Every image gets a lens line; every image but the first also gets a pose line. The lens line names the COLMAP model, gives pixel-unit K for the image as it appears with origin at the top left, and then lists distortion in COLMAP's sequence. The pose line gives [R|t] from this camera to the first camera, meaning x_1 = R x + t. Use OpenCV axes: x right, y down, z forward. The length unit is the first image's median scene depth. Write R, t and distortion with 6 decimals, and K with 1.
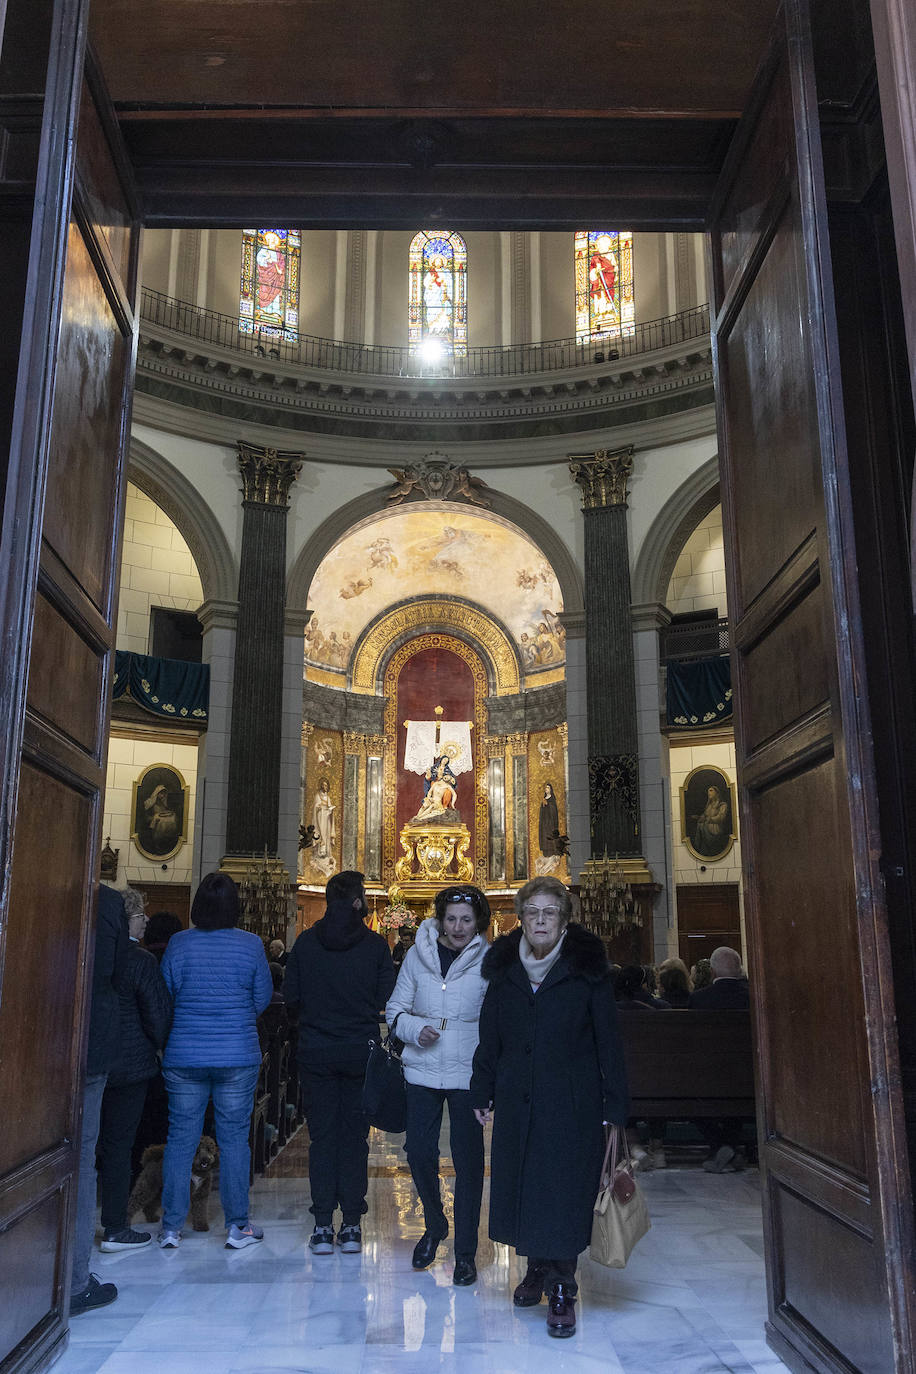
lens RADIAL K [[1202.3, 0, 455.9], [0, 1202.3, 683.3], [0, 0, 1]] dist [0.000792, 0.000336]
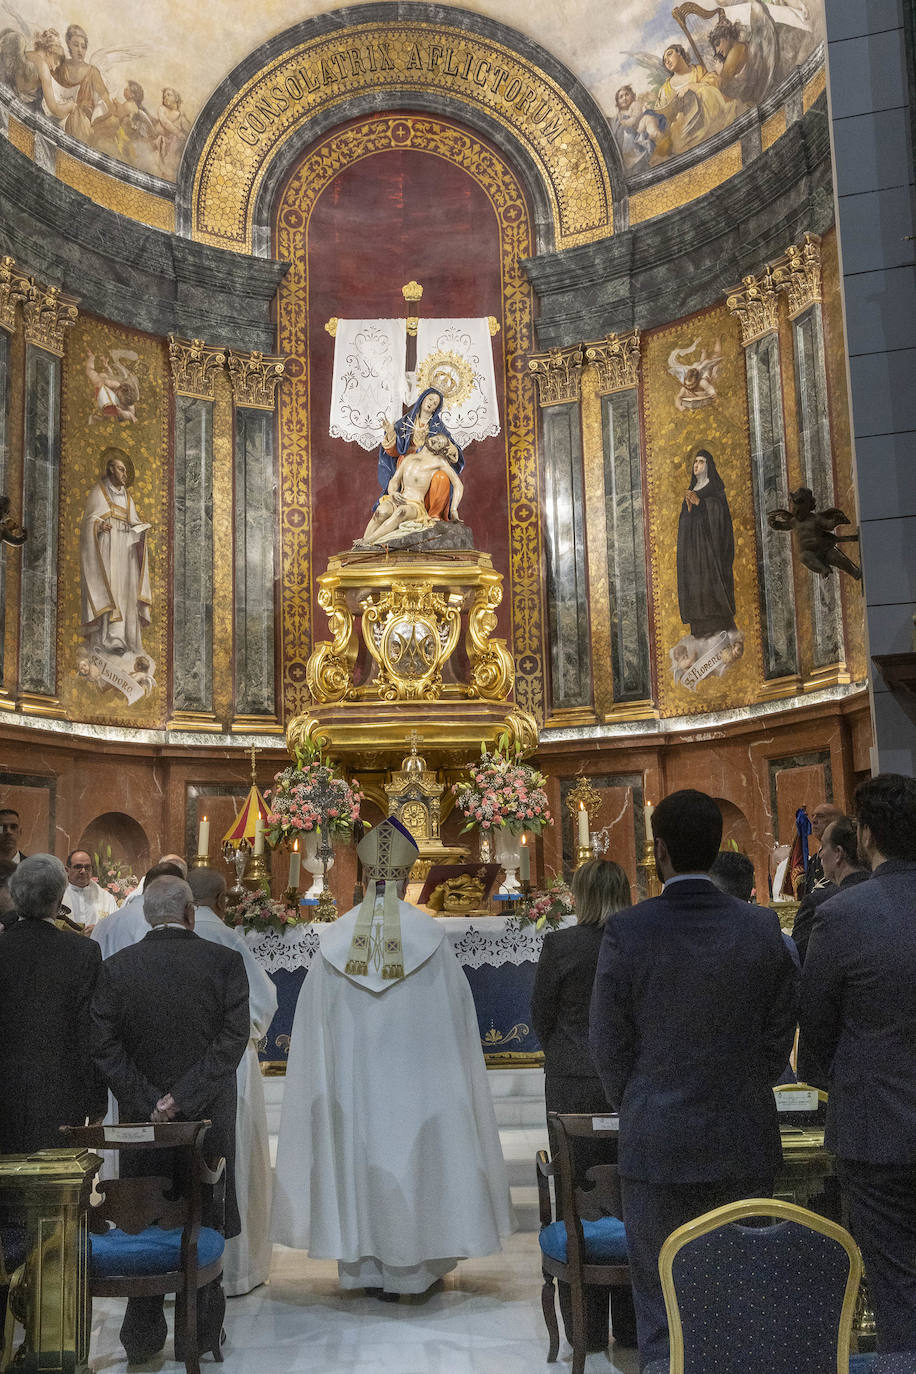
lens RADIAL K [[1398.7, 0, 455.7], [0, 1398.7, 687.9], [0, 0, 1]] dist [0.017805, 0.000000]
pose [[0.999646, -0.024308, 0.010782, -0.008299], [0.023245, 0.995701, 0.089660, 0.116862], [-0.012915, -0.089378, 0.995914, 0.546586]]
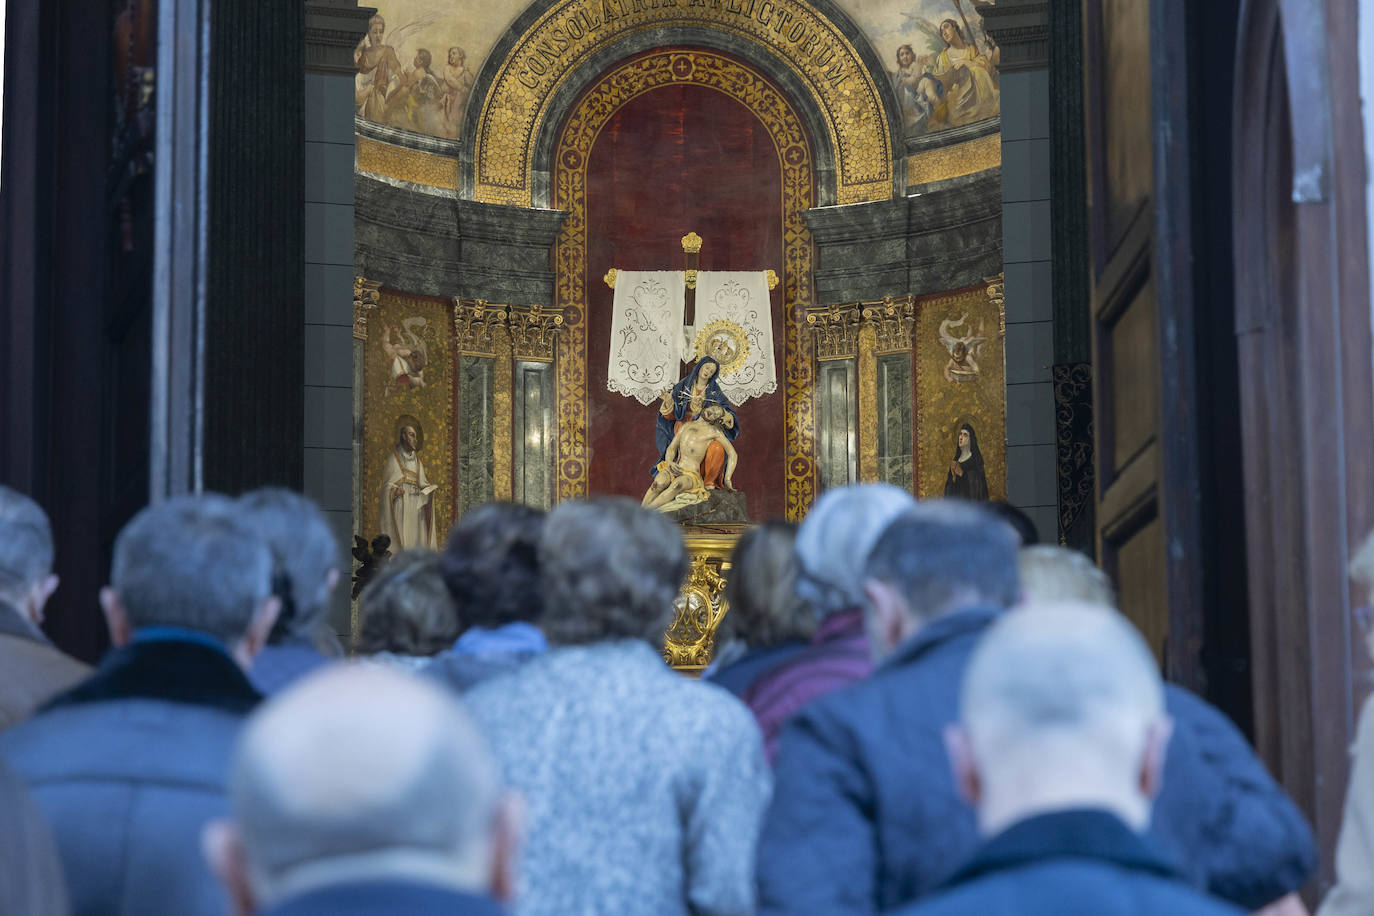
lens RADIAL K [[3342.7, 0, 724.8], [0, 3342.7, 422.8], [0, 0, 1]] dist [0.071333, 0.000000]
pose [[0.999893, -0.010813, -0.009811, 0.007372], [0.011666, 0.995732, 0.091554, -0.020361], [0.008779, -0.091658, 0.995752, -0.115221]]
